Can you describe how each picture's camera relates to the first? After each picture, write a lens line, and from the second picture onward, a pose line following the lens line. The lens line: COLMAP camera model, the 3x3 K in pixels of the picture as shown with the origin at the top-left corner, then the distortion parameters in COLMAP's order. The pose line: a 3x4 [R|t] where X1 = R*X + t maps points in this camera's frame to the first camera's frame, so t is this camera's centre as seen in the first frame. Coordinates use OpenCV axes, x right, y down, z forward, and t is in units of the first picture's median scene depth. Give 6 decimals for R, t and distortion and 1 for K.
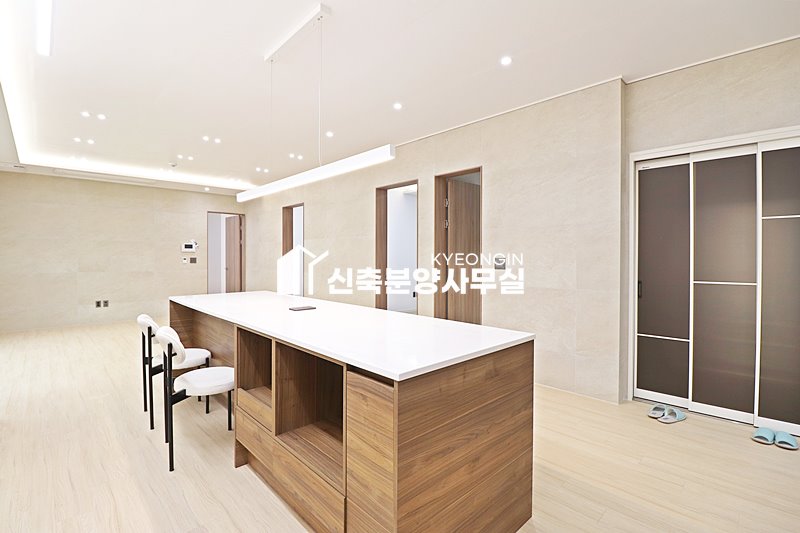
lens RADIAL K [[374.6, 0, 397.6], [0, 374.6, 263.2], [0, 0, 1]] dist [-0.001195, -0.010901]
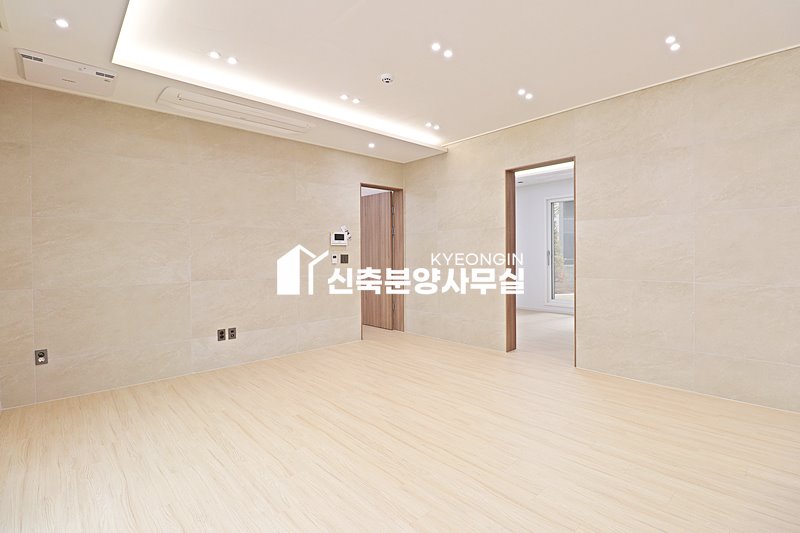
lens RADIAL K [[374.6, 0, 401.3], [0, 374.6, 259.1], [0, 0, 1]] dist [-0.001195, -0.010901]
pose [[0.999890, -0.010580, -0.010358, -1.085261], [0.010555, 0.999941, -0.002432, -0.011088], [0.010383, 0.002323, 0.999943, 0.875884]]
